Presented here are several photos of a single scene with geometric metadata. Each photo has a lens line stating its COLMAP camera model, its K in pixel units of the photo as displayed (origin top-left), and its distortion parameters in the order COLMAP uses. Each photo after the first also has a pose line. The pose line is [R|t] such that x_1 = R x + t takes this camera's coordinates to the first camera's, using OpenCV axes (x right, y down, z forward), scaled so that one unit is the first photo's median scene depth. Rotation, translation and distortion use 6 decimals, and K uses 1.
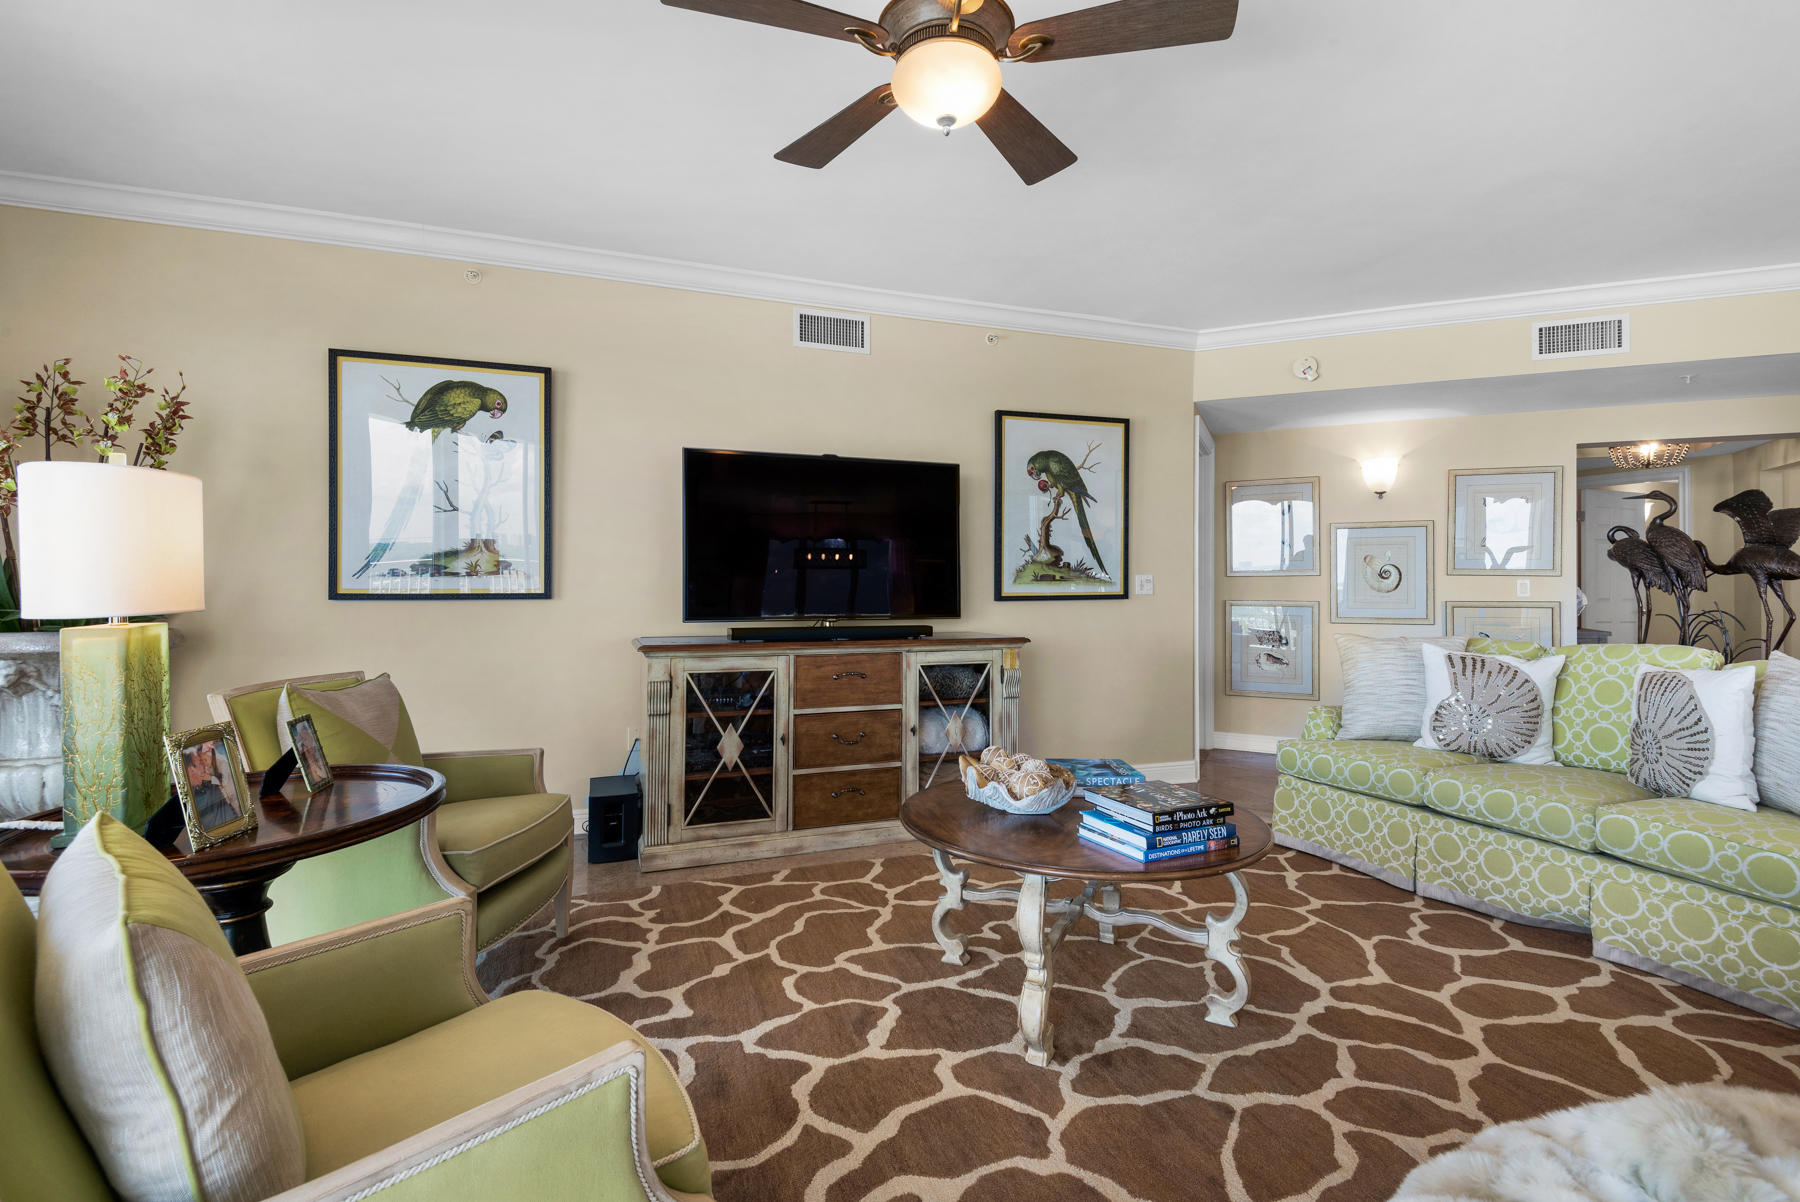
lens RADIAL K [[850.9, 0, 855.5], [0, 850.9, 582.8], [0, 0, 1]] dist [0.011684, -0.006483]
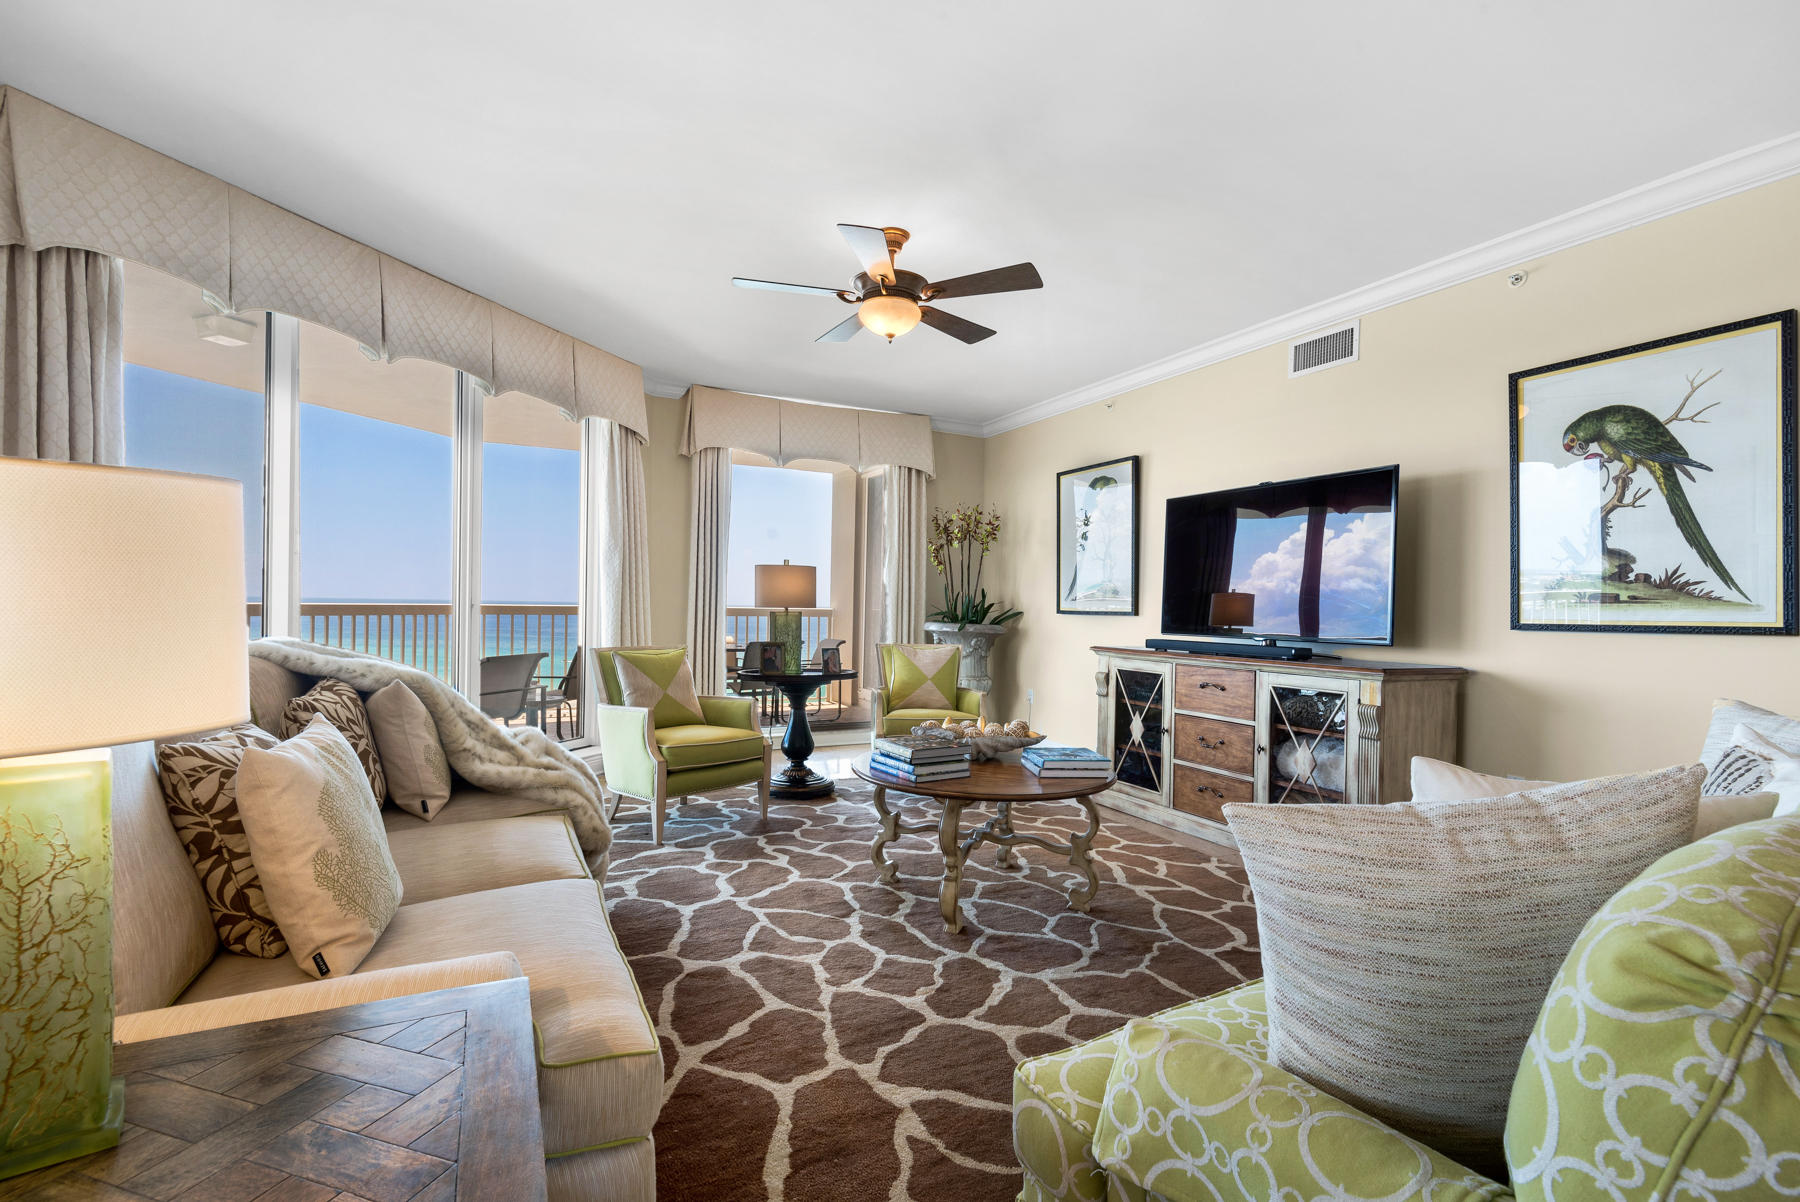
lens RADIAL K [[850.9, 0, 905.0], [0, 850.9, 623.8], [0, 0, 1]] dist [0.011684, -0.006483]
pose [[0.098665, 0.018856, -0.994942, 1.039181], [-0.015333, 0.999731, 0.017426, 0.013685], [0.995003, 0.013536, 0.098927, 0.479987]]
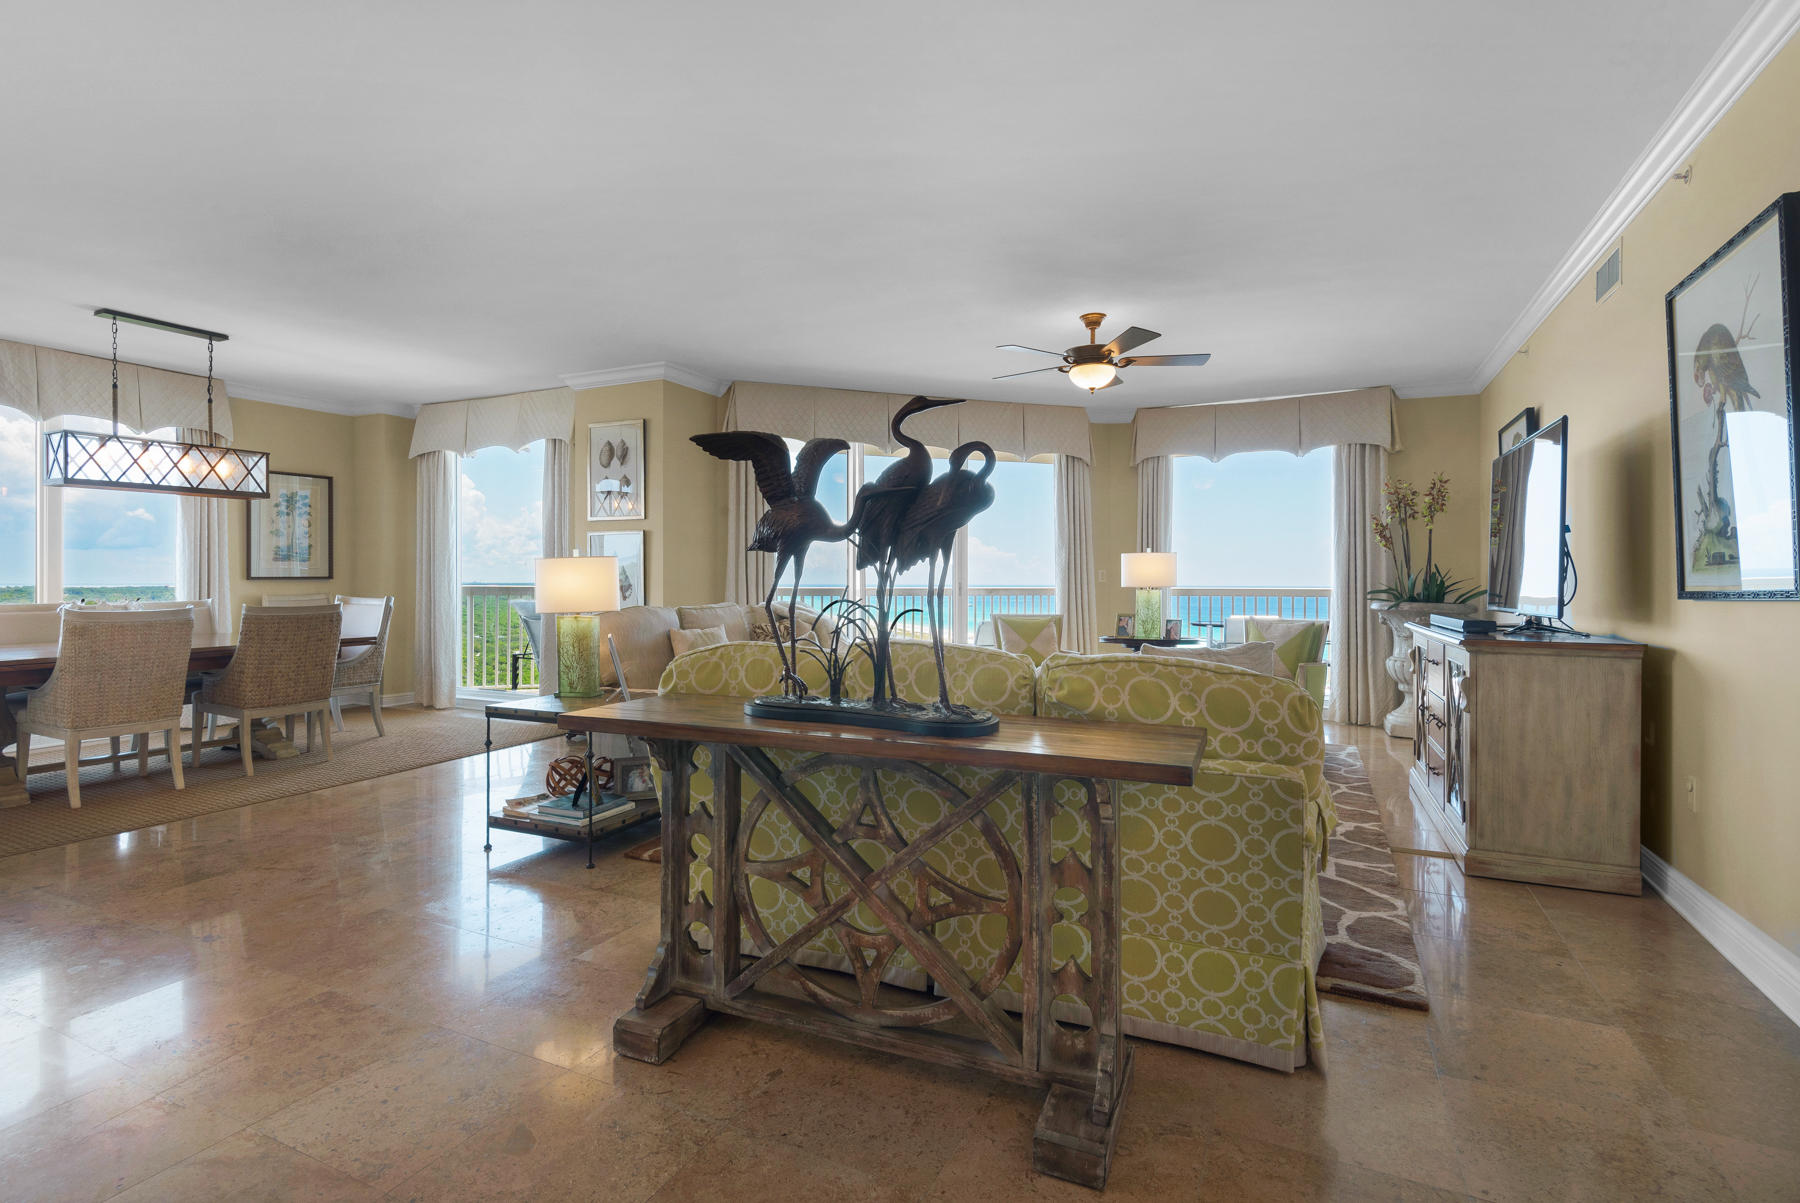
lens RADIAL K [[850.9, 0, 857.3], [0, 850.9, 584.9], [0, 0, 1]] dist [0.011684, -0.006483]
pose [[-0.737263, -0.002976, -0.675599, 1.242619], [-0.001985, 0.999996, -0.002239, 0.016292], [0.675603, -0.000310, -0.737266, 1.271969]]
